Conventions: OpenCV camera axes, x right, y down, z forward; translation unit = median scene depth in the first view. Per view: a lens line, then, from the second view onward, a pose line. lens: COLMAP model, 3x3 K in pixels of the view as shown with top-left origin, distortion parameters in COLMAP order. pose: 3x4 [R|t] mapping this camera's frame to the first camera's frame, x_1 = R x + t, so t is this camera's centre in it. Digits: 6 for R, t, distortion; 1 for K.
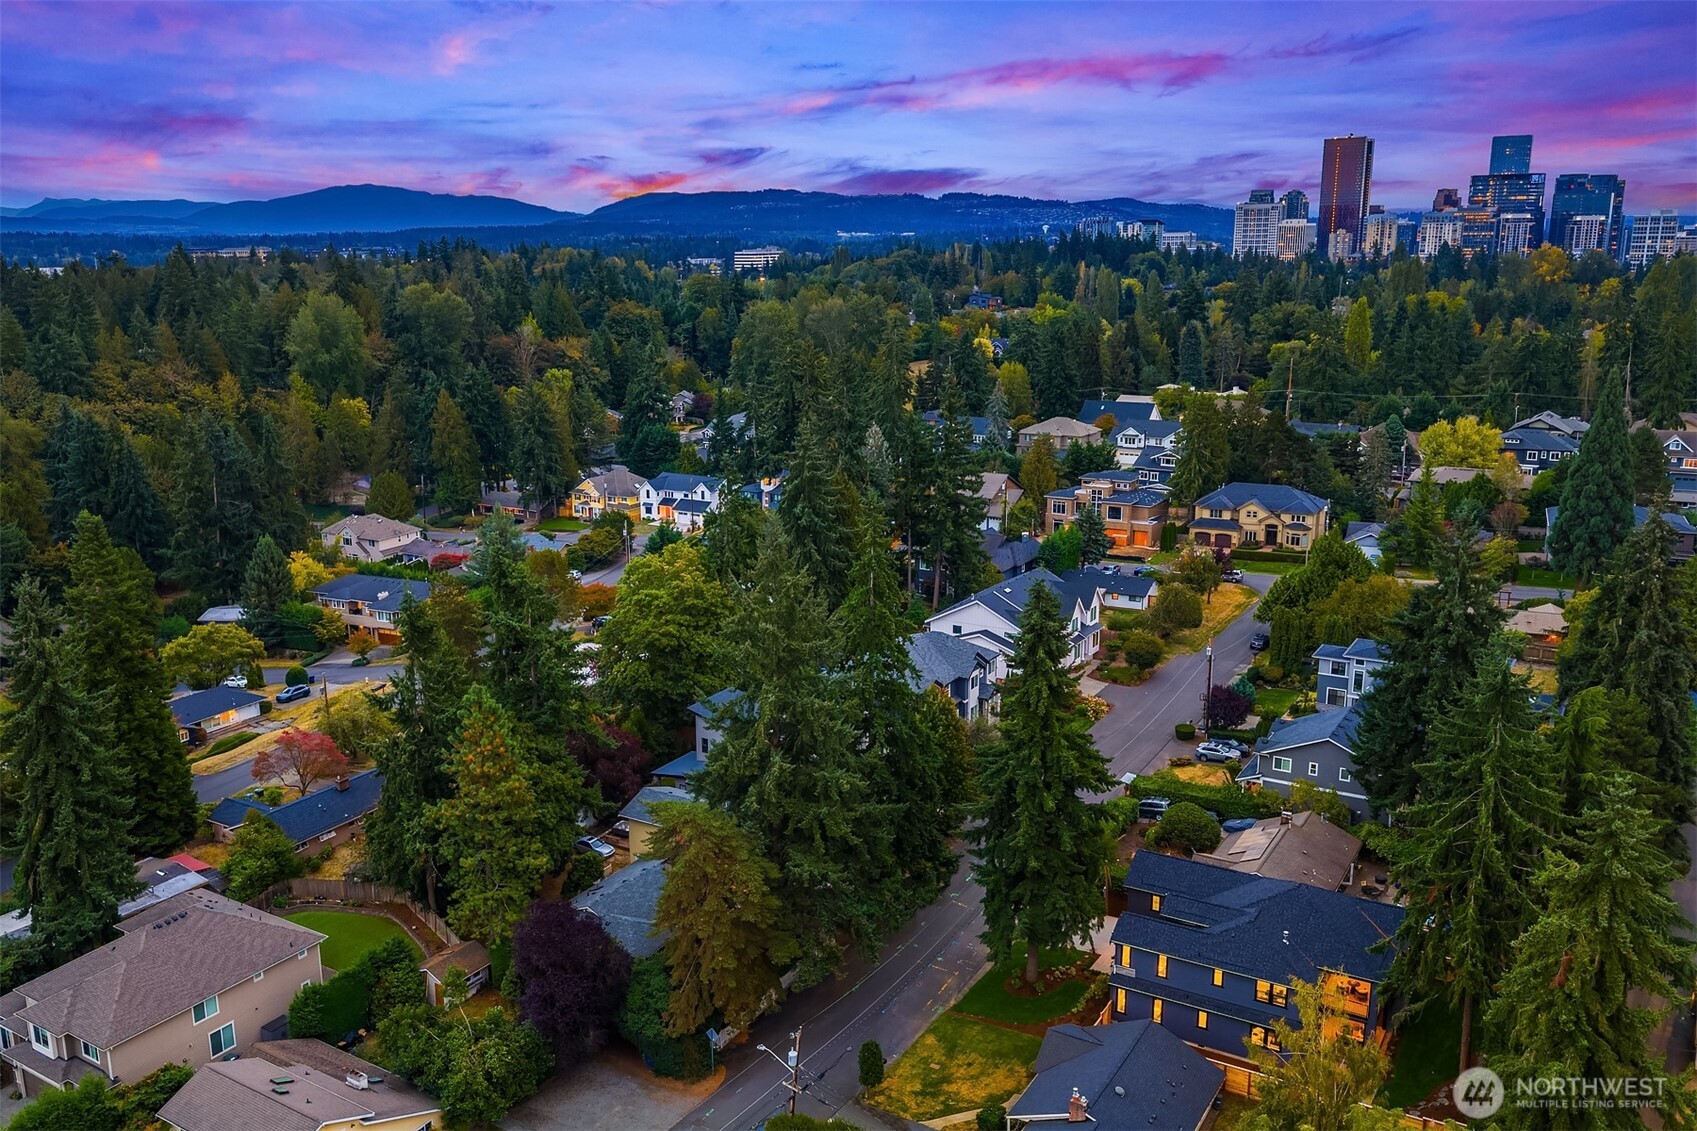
lens RADIAL K [[1417.8, 0, 840.8], [0, 1417.8, 571.5], [0, 0, 1]] dist [0.055049, -0.119972]
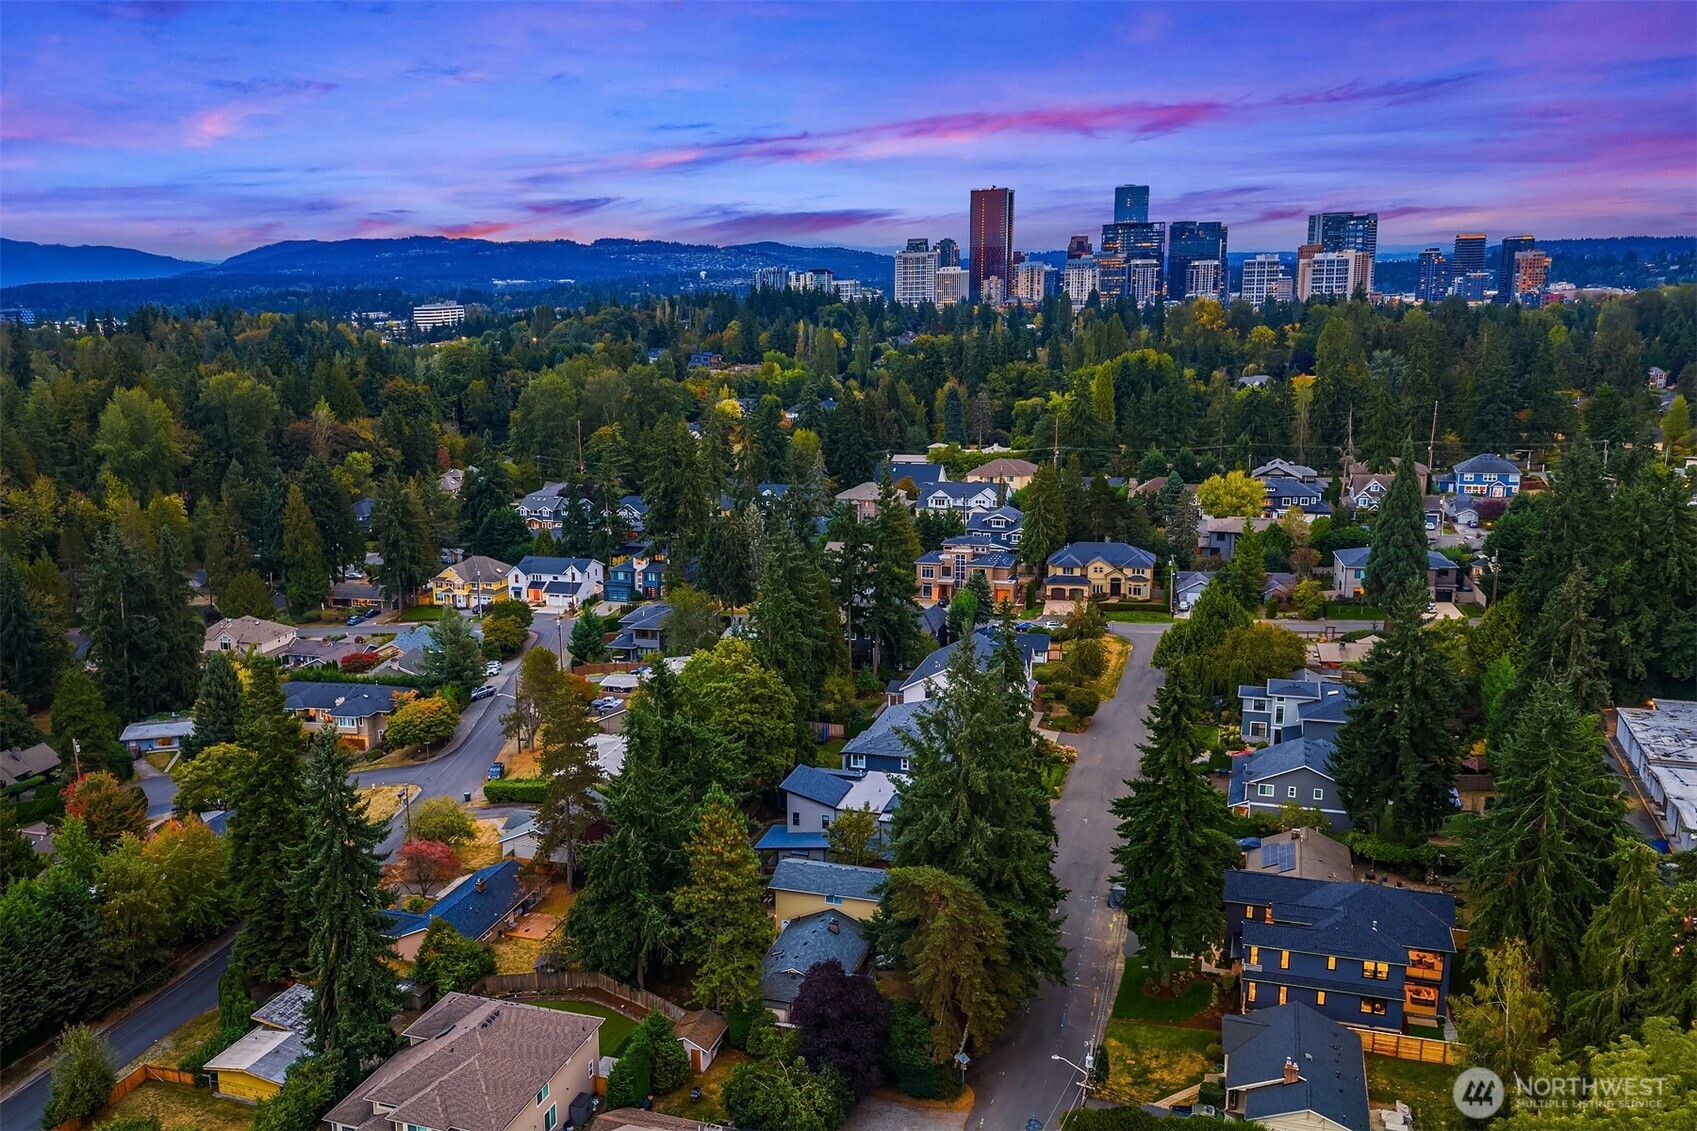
lens RADIAL K [[1417.8, 0, 840.8], [0, 1417.8, 571.5], [0, 0, 1]] dist [0.055049, -0.119972]
pose [[0.974513, -0.055662, 0.217315, -0.141432], [0.062698, 0.997704, -0.025616, -0.020317], [-0.215390, 0.038589, 0.975765, -0.056081]]
